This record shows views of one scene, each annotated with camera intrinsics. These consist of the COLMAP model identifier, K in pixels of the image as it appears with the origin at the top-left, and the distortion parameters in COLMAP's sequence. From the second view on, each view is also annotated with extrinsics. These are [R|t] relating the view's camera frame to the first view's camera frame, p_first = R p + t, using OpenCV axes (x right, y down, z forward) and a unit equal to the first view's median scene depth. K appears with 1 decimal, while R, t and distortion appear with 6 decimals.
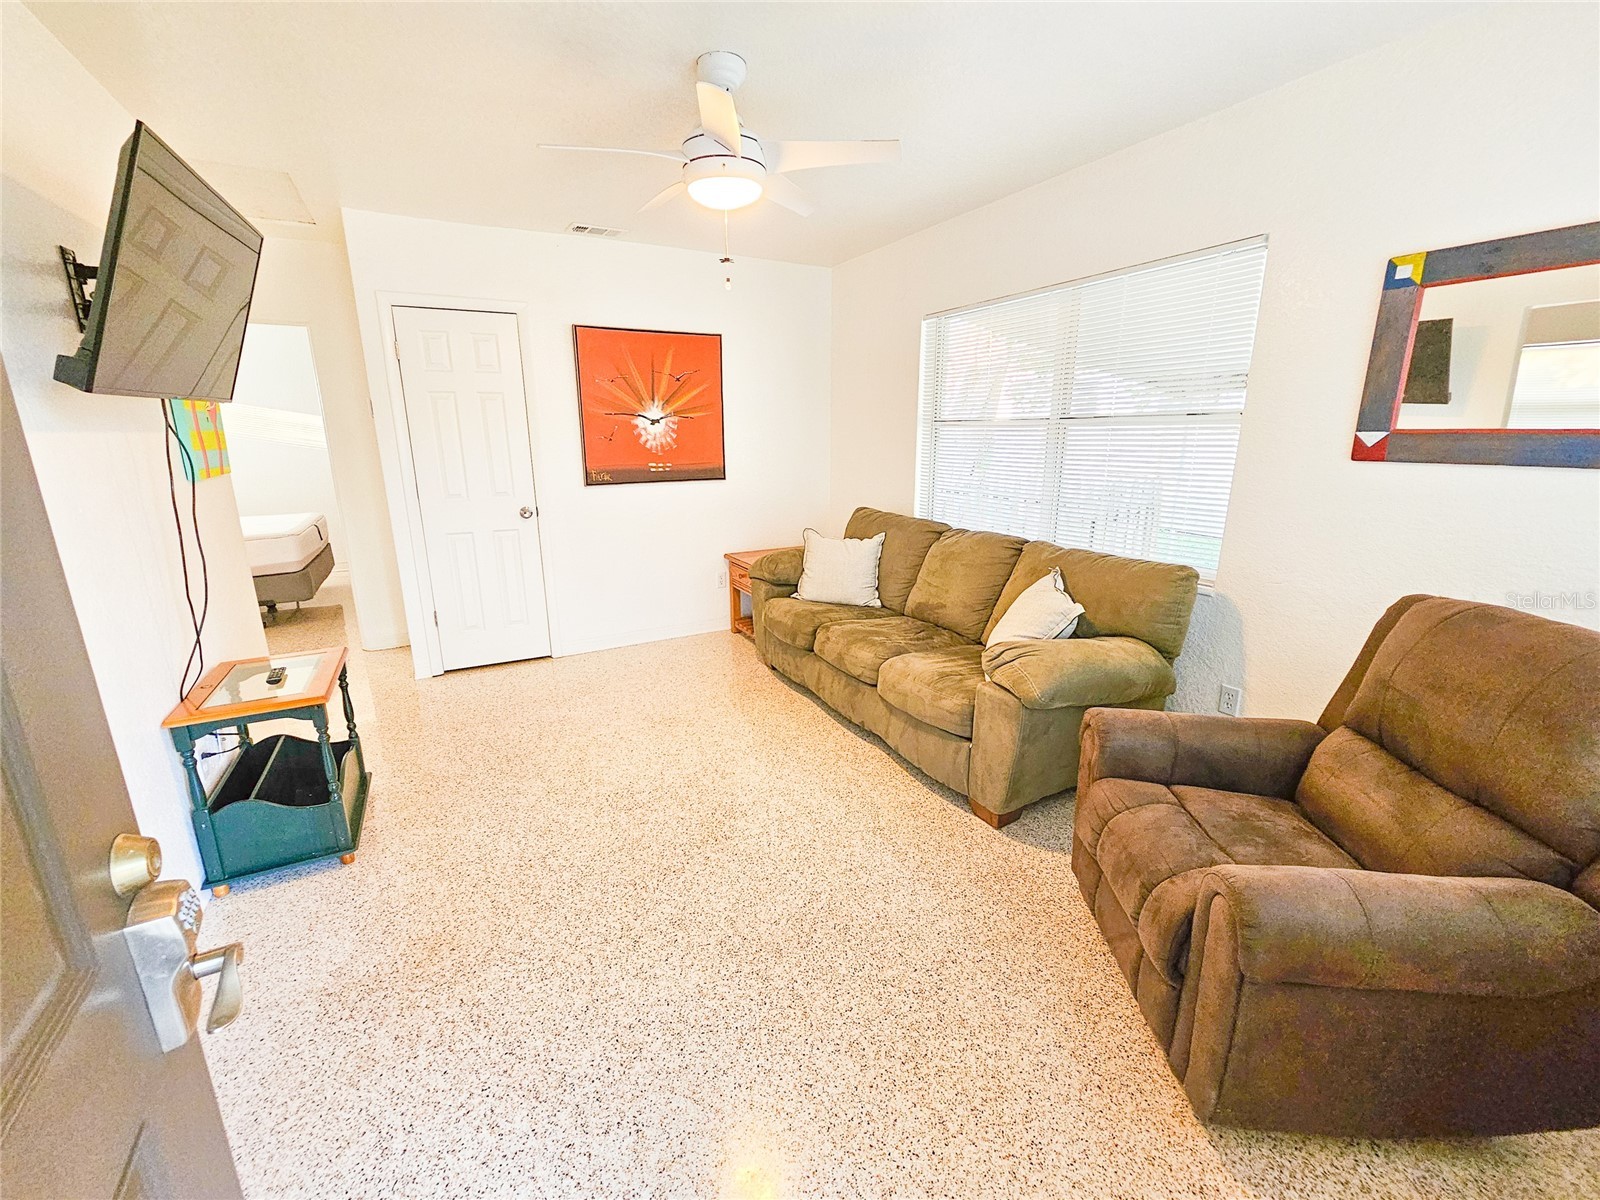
lens RADIAL K [[653.4, 0, 794.8], [0, 653.4, 596.1], [0, 0, 1]] dist [-0.001091, -0.000494]
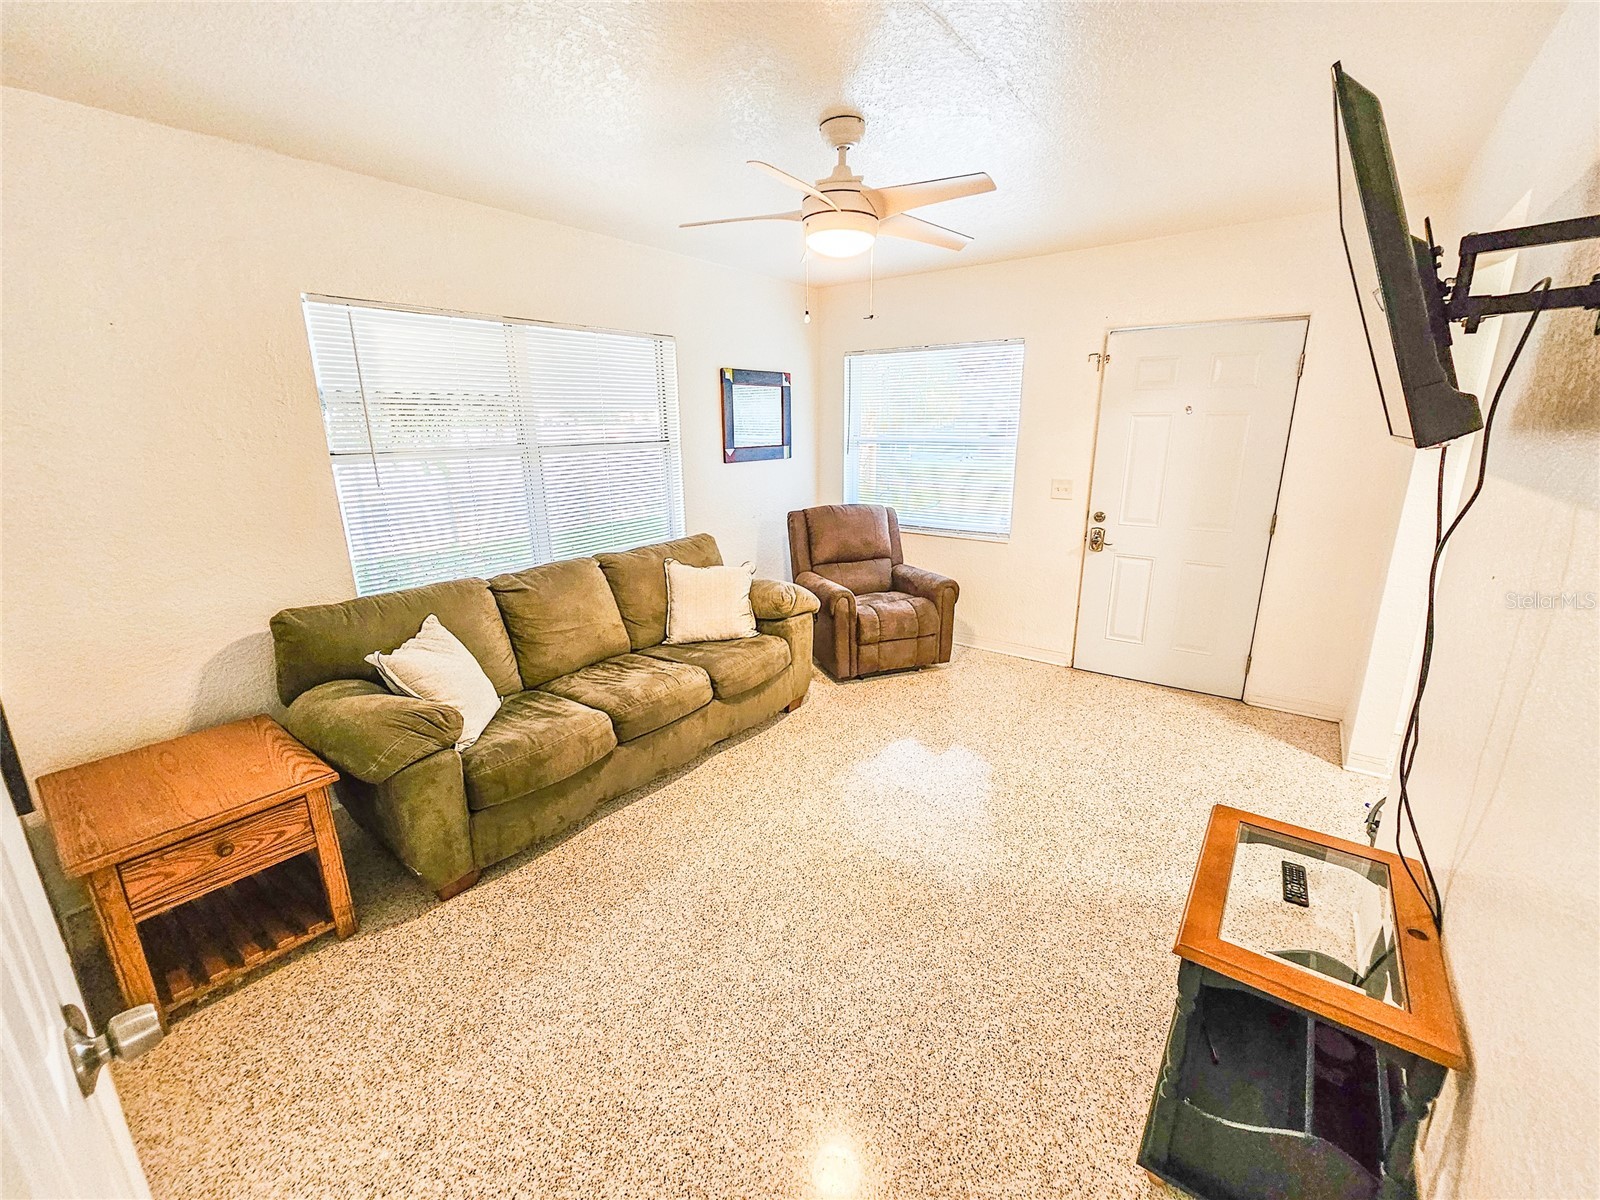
lens RADIAL K [[653.4, 0, 794.8], [0, 653.4, 596.1], [0, 0, 1]] dist [-0.001091, -0.000494]
pose [[-0.403540, -0.225556, 0.886724, -1.156738], [0.239935, 0.909135, 0.340449, -0.477193], [-0.882942, 0.350141, -0.312753, 1.607872]]
